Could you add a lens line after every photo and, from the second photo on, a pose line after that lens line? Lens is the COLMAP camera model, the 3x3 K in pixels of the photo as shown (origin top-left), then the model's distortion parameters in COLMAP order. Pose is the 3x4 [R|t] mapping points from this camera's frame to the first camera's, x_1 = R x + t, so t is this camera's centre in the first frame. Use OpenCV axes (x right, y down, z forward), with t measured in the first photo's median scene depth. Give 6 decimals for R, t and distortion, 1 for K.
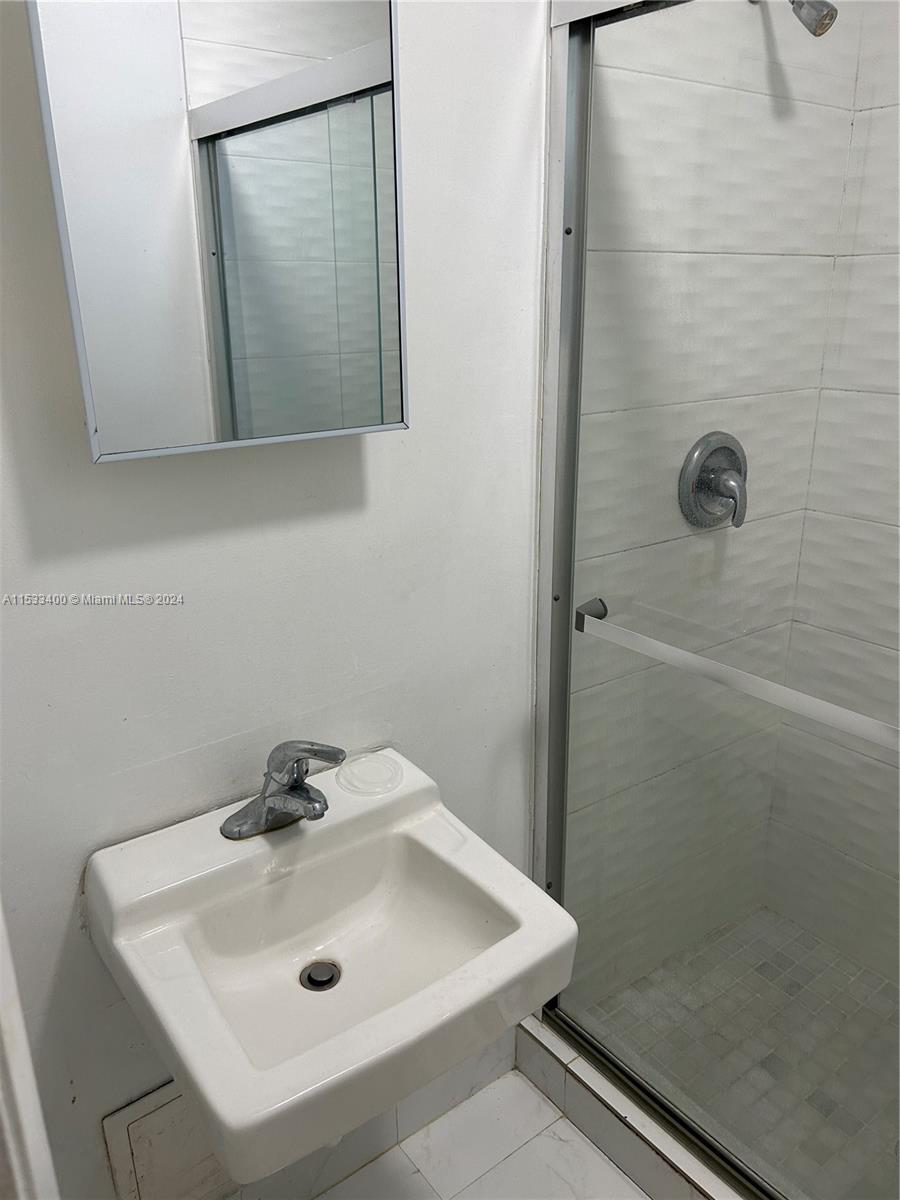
lens RADIAL K [[910.5, 0, 441.7], [0, 910.5, 599.6], [0, 0, 1]] dist [0.042523, -0.047308]
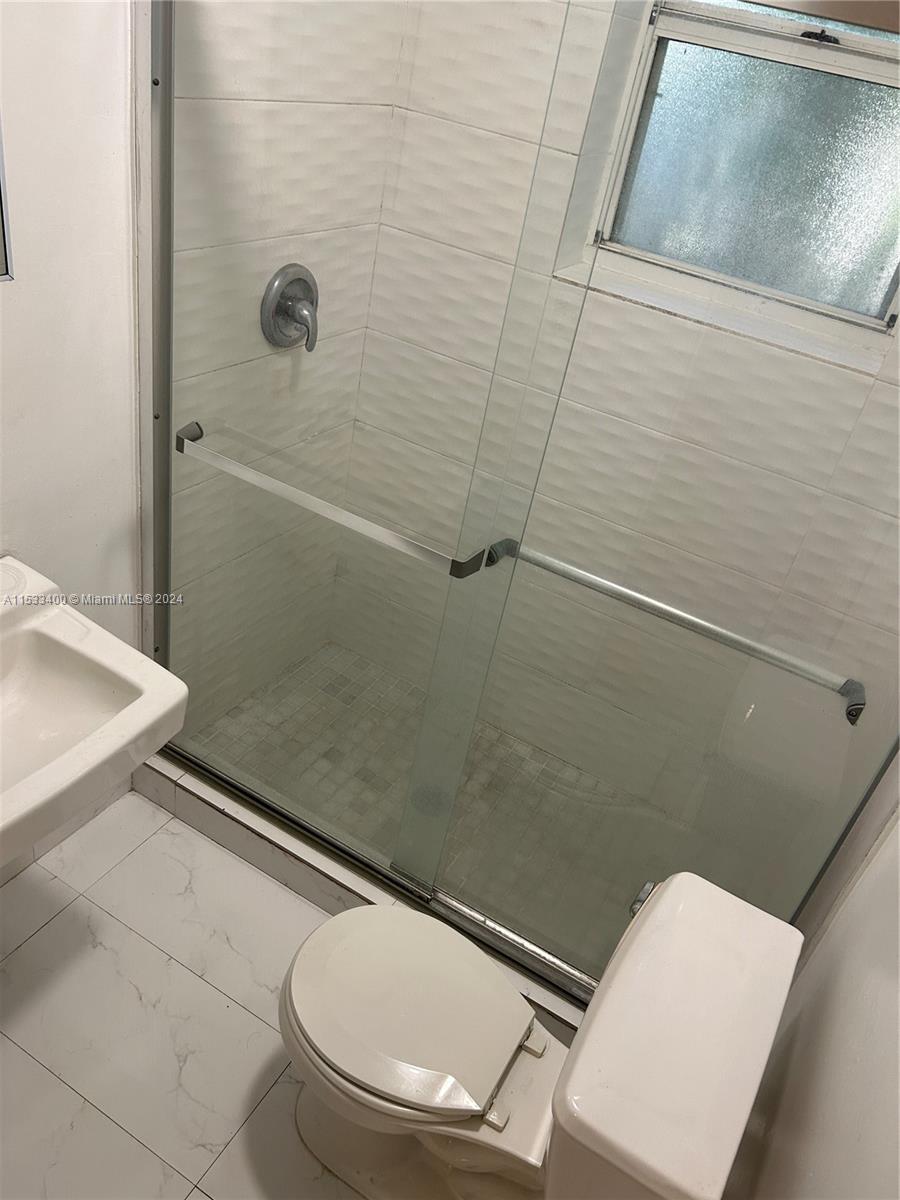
lens RADIAL K [[910.5, 0, 451.4], [0, 910.5, 595.0], [0, 0, 1]] dist [0.042523, -0.047308]
pose [[0.900754, -0.073959, 0.427986, -0.045803], [-0.050615, 0.960806, 0.272561, -0.110802], [-0.431370, -0.267172, 0.861707, -0.198195]]
